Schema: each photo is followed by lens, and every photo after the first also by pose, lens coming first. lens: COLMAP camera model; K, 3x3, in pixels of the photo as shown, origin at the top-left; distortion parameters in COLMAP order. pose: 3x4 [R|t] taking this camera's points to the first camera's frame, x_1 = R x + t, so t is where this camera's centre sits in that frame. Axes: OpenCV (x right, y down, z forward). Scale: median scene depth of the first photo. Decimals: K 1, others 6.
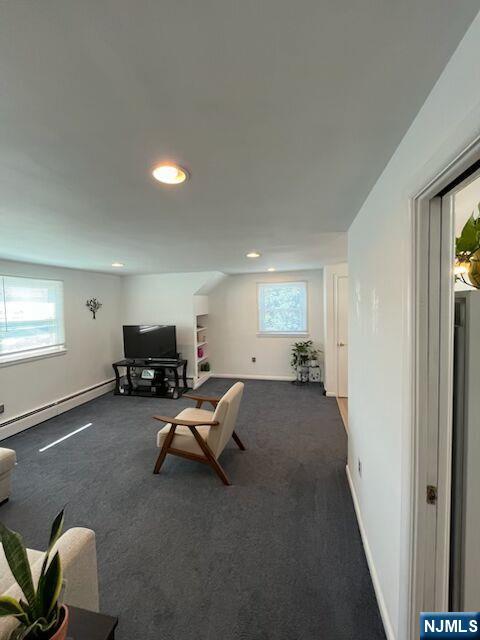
lens RADIAL K [[259.9, 0, 242.0], [0, 259.9, 317.9], [0, 0, 1]] dist [-0.002067, -0.000580]
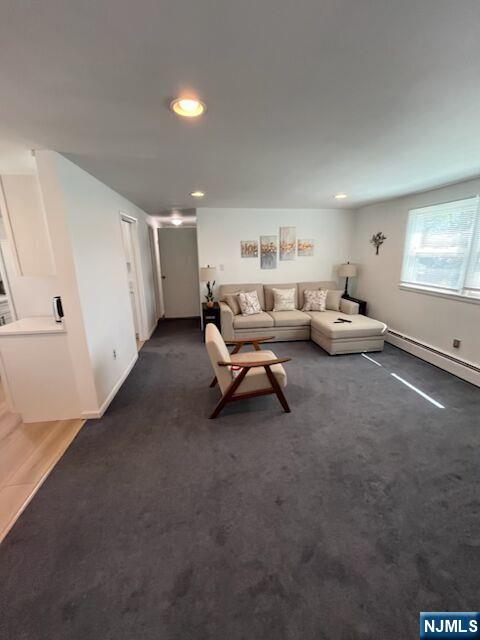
lens RADIAL K [[259.9, 0, 242.0], [0, 259.9, 317.9], [0, 0, 1]] dist [-0.002067, -0.000580]
pose [[-0.932519, 0.136849, -0.334187, 0.114435], [0.033496, 0.954203, 0.297279, -0.049054], [0.359564, 0.266024, -0.894396, 1.137478]]
